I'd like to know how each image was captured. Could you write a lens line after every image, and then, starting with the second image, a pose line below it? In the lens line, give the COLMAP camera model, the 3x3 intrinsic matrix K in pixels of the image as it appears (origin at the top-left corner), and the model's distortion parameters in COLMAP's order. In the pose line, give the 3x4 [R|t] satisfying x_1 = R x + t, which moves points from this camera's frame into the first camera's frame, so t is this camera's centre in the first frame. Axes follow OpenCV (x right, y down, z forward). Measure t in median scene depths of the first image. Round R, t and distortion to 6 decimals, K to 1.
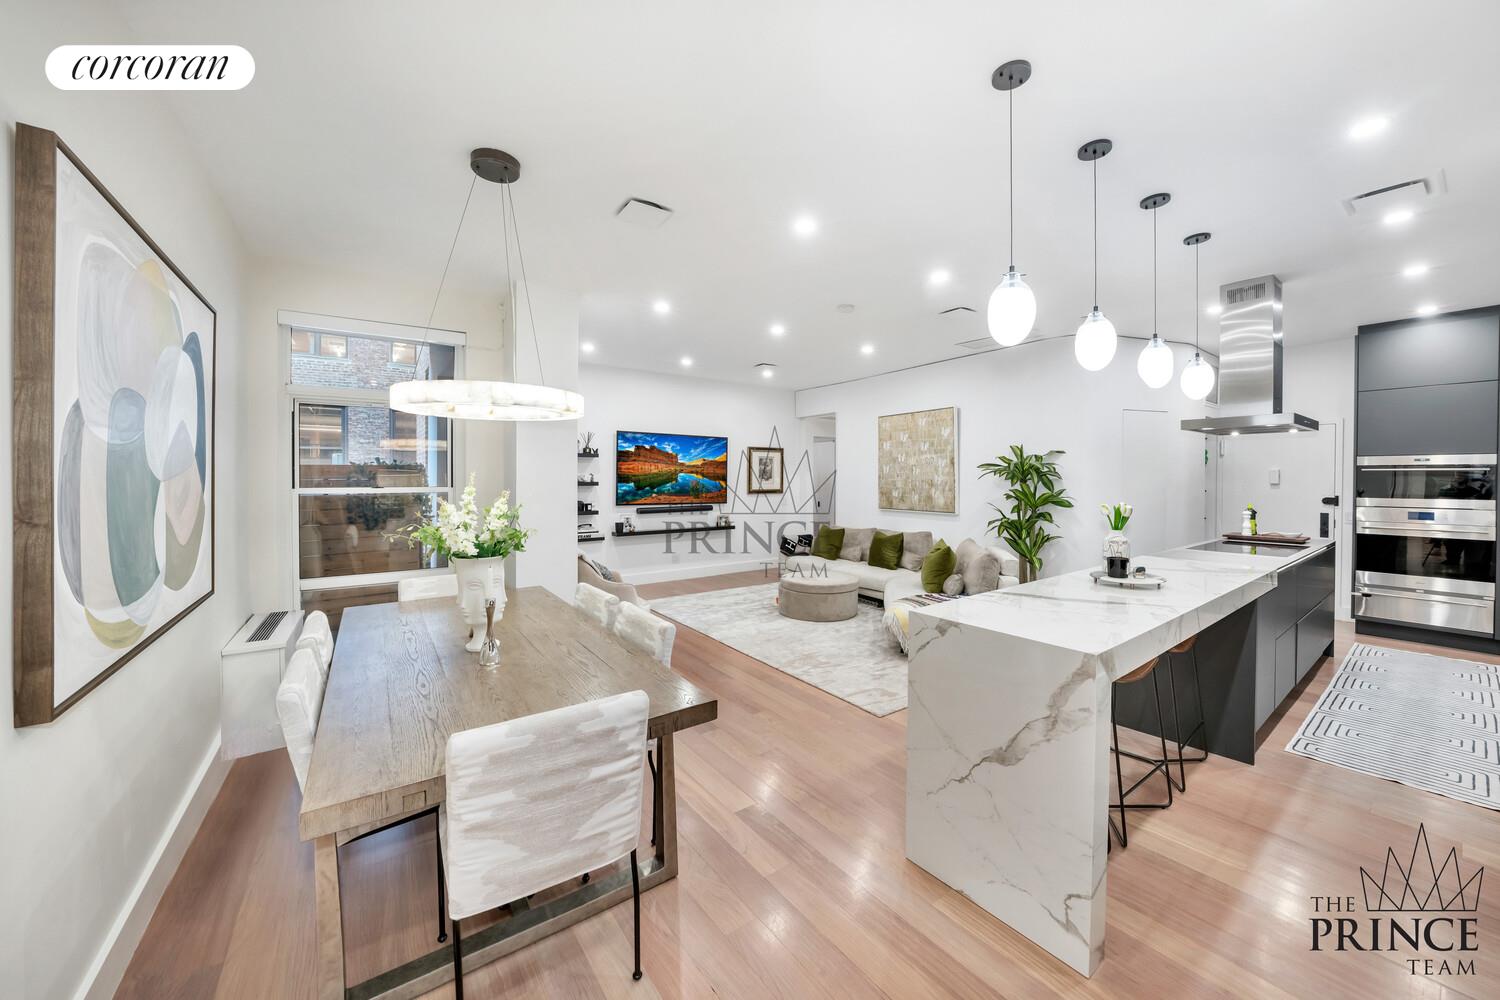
lens RADIAL K [[531.6, 0, 757.2], [0, 531.6, 482.6], [0, 0, 1]] dist [0.000070, 0.000053]
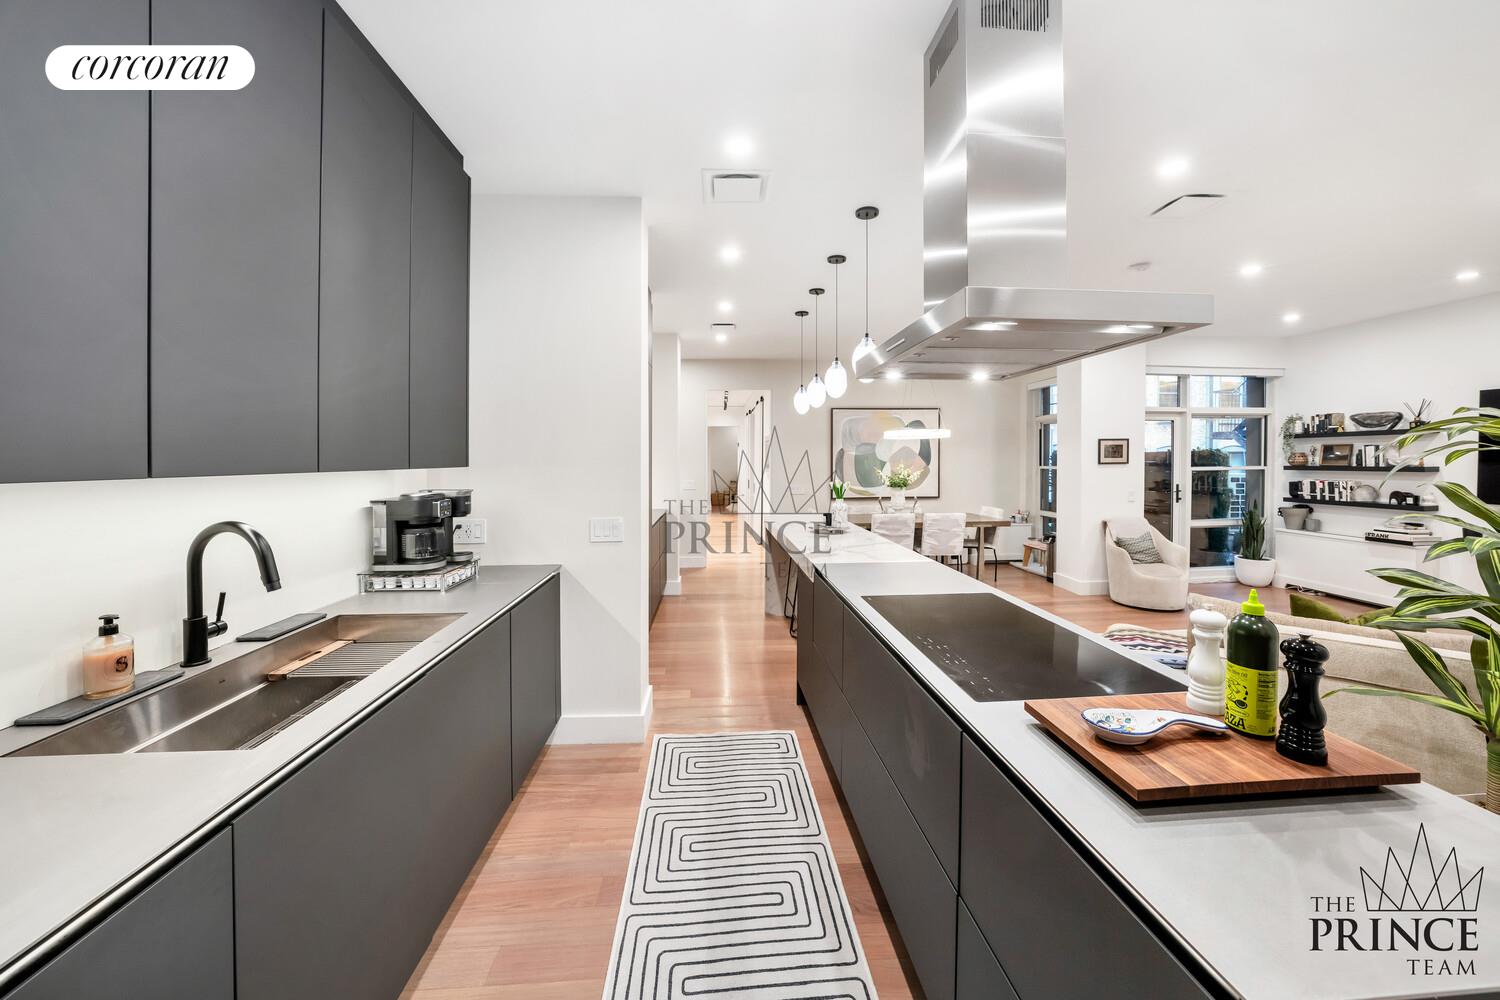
lens RADIAL K [[531.6, 0, 757.2], [0, 531.6, 482.6], [0, 0, 1]] dist [0.000070, 0.000053]
pose [[-0.523192, -0.003460, -0.852208, 1.656033], [-0.004671, 0.999988, -0.001193, 0.037649], [0.852202, 0.003357, -0.523202, 1.290508]]
